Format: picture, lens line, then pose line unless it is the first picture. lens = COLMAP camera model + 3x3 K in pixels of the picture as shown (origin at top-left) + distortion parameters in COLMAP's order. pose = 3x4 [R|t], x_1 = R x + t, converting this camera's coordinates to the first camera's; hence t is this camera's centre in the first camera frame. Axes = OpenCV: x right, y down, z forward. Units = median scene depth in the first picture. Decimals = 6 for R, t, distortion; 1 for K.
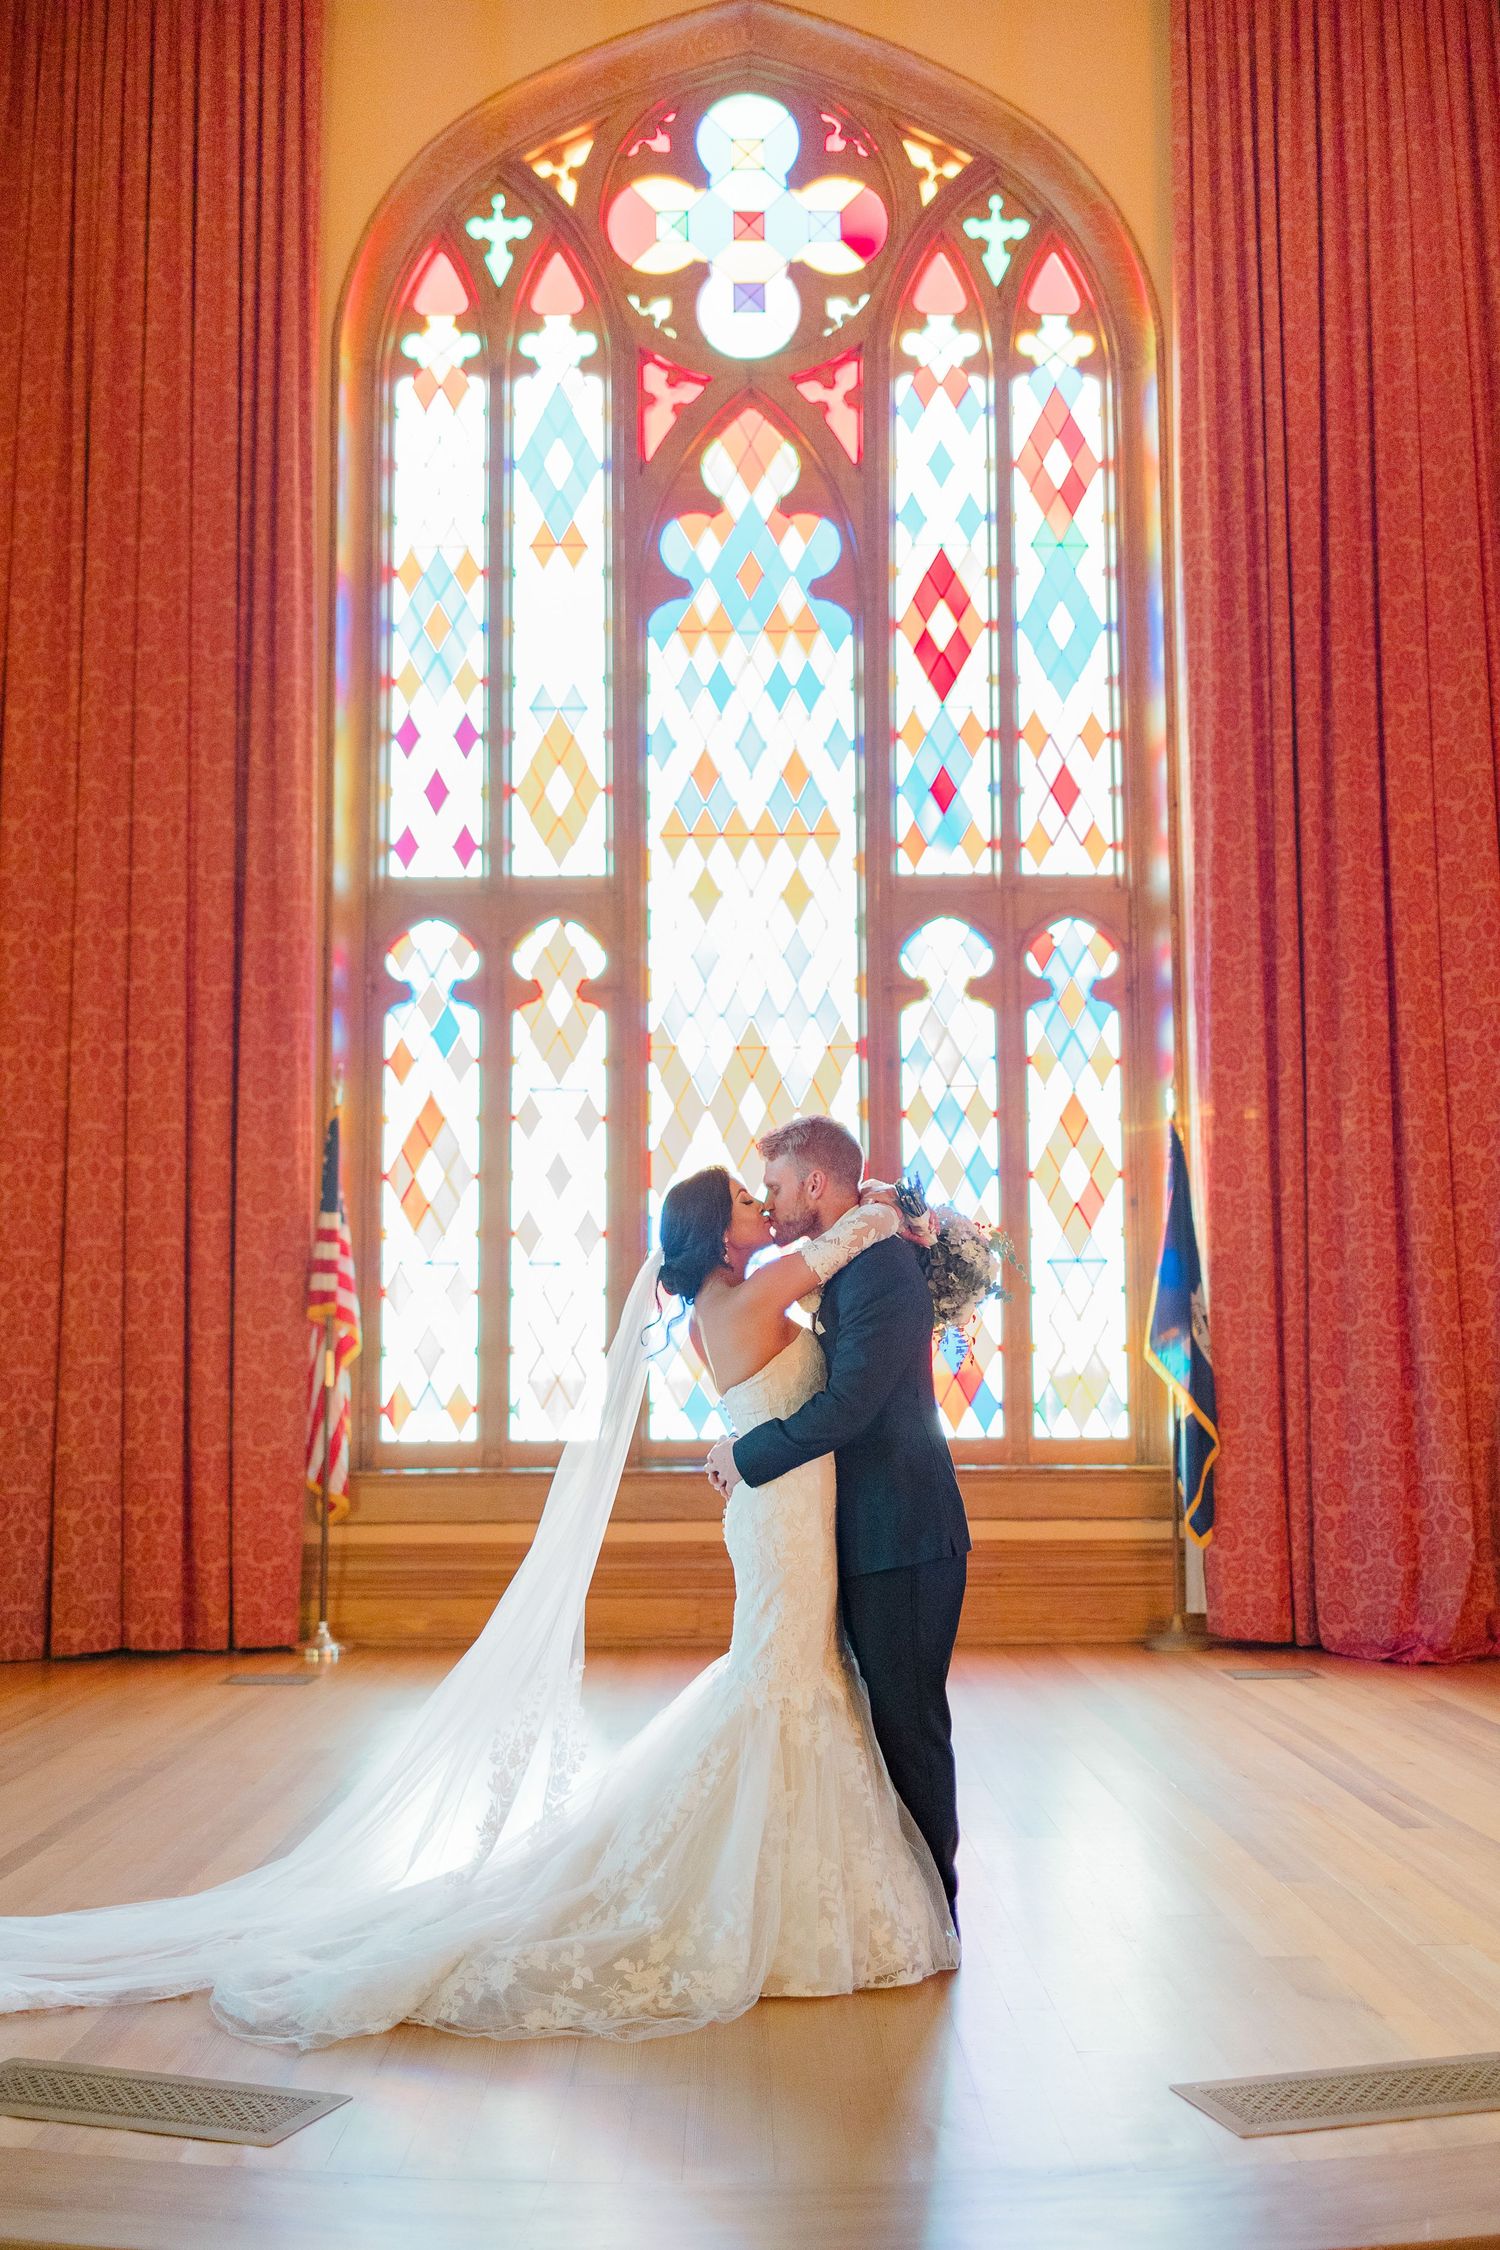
lens RADIAL K [[2219.2, 0, 750.0], [0, 2219.2, 1125.0], [0, 0, 1]] dist [-0.009852, 0.001315]
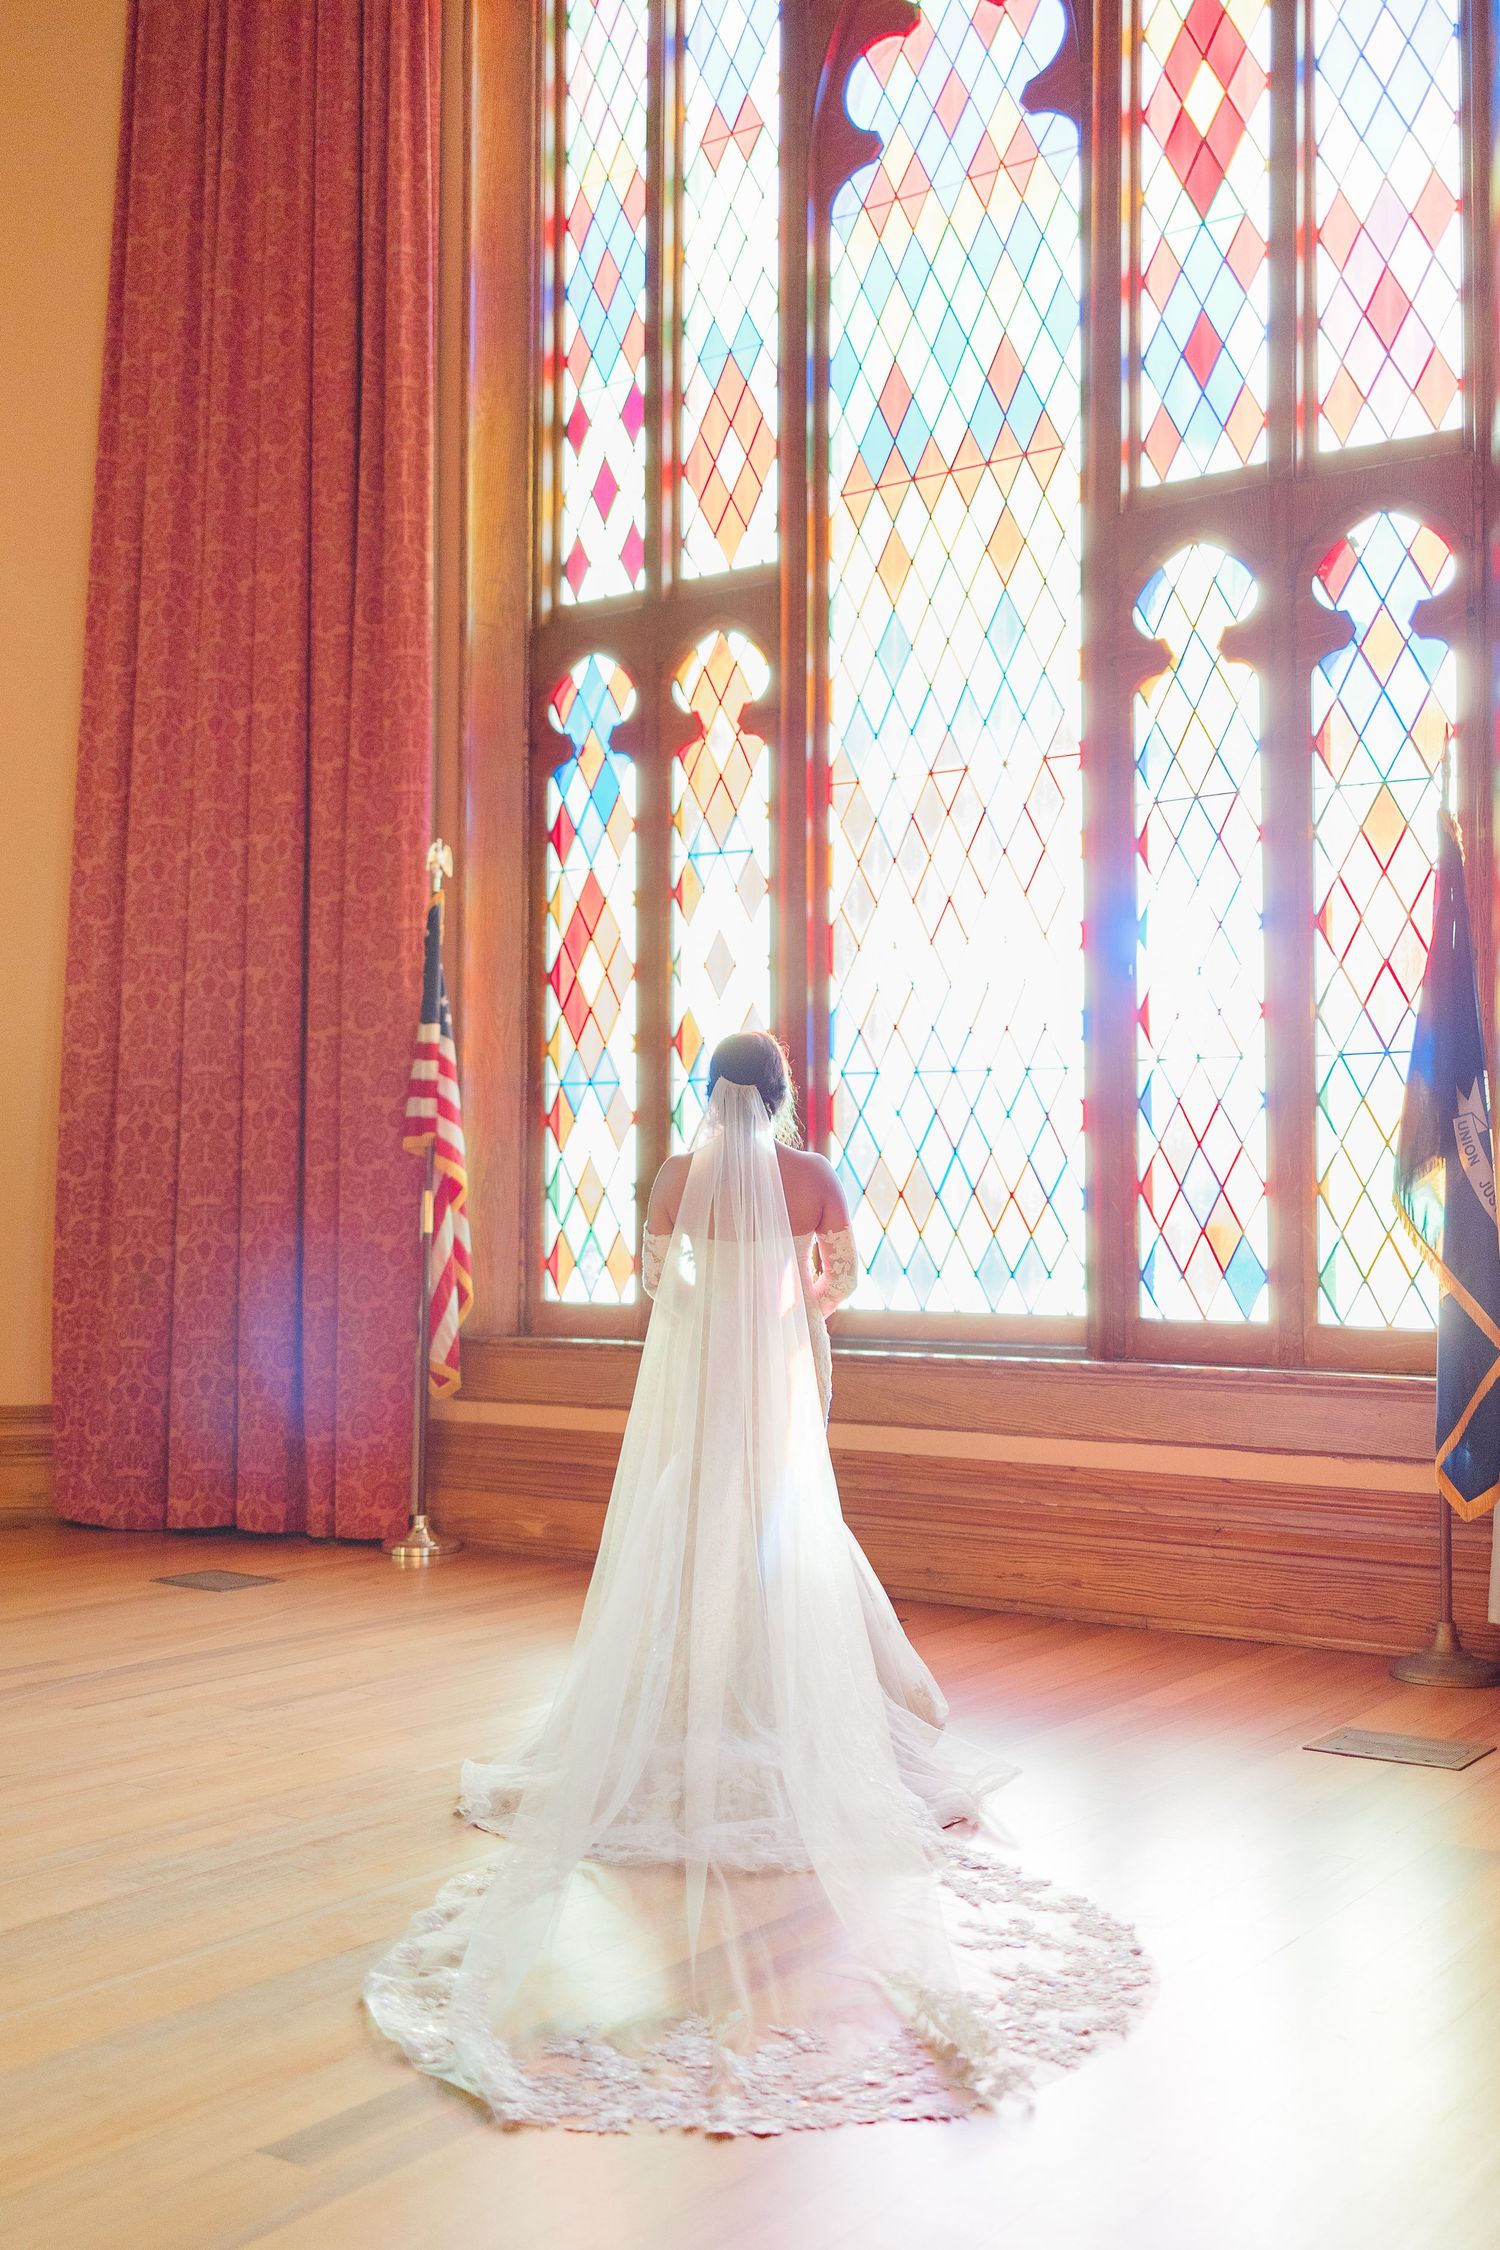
lens RADIAL K [[2219.2, 0, 750.0], [0, 2219.2, 1125.0], [0, 0, 1]] dist [-0.009852, 0.001315]
pose [[0.815288, -0.016140, -0.578830, 0.362593], [0.054672, 0.997292, 0.049197, 0.040673], [0.576469, -0.071755, 0.813963, 0.374152]]
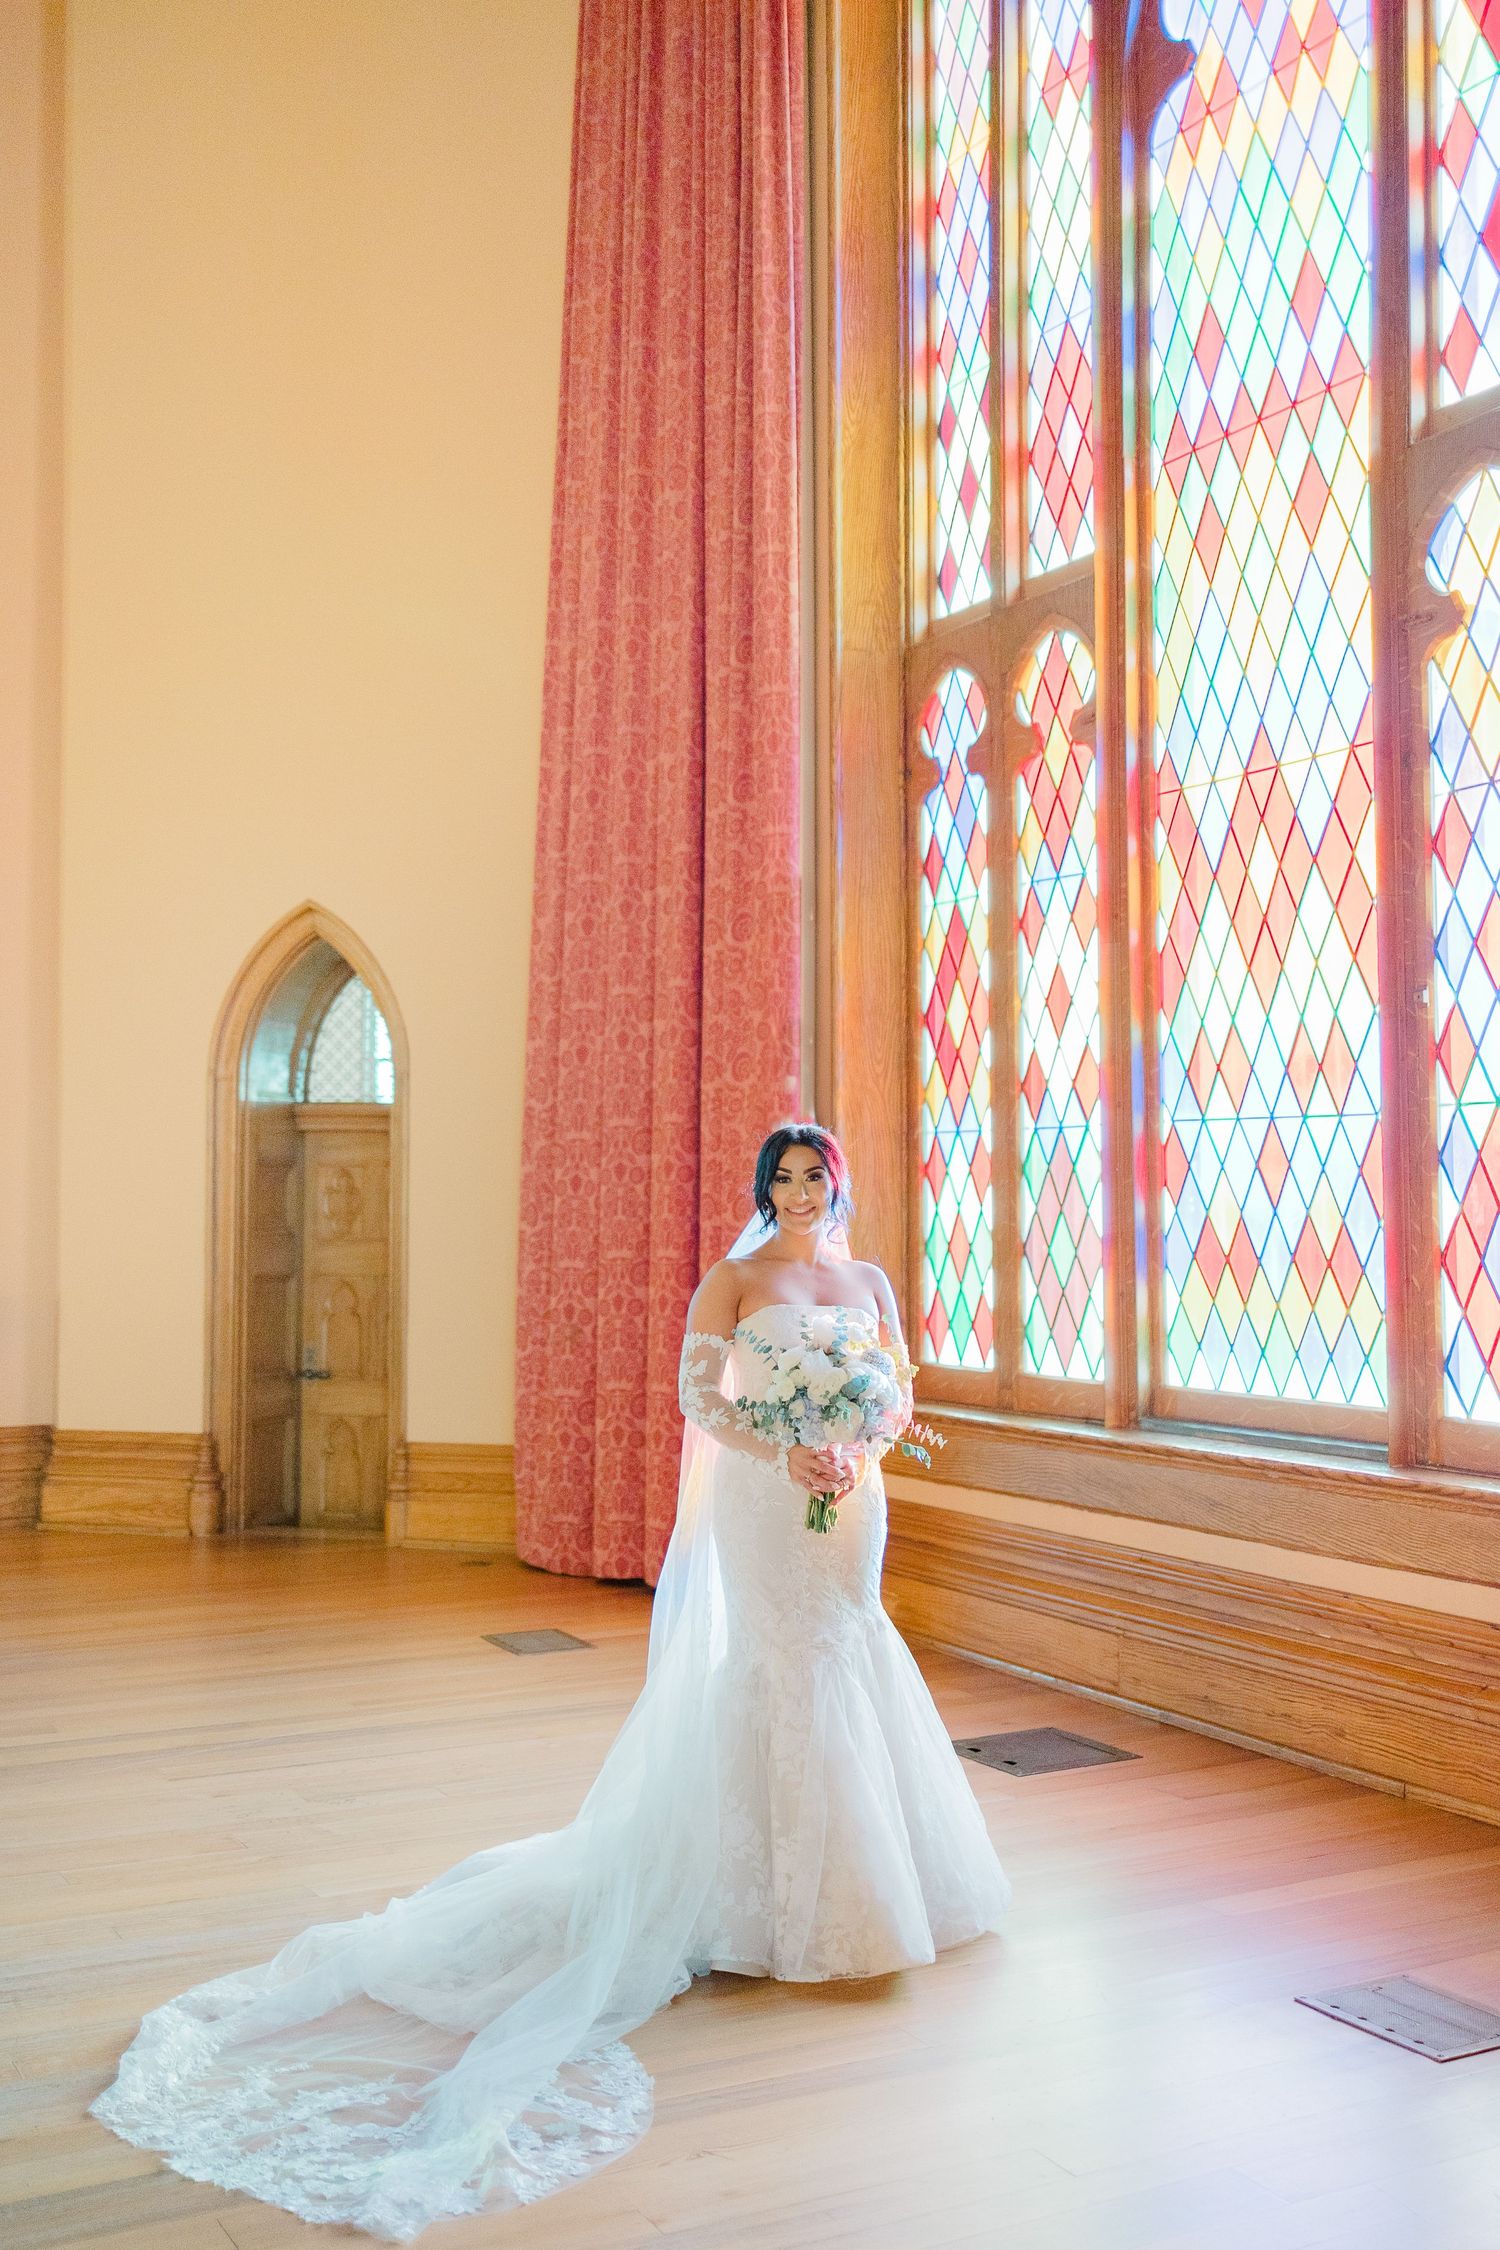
lens RADIAL K [[2259.4, 0, 750.7], [0, 2259.4, 1135.8], [0, 0, 1]] dist [0.000779, 0.004387]
pose [[0.468584, -0.021268, -0.883163, 0.489934], [0.095409, 0.995081, 0.026659, 0.036435], [0.878252, -0.096754, 0.468308, 0.574616]]
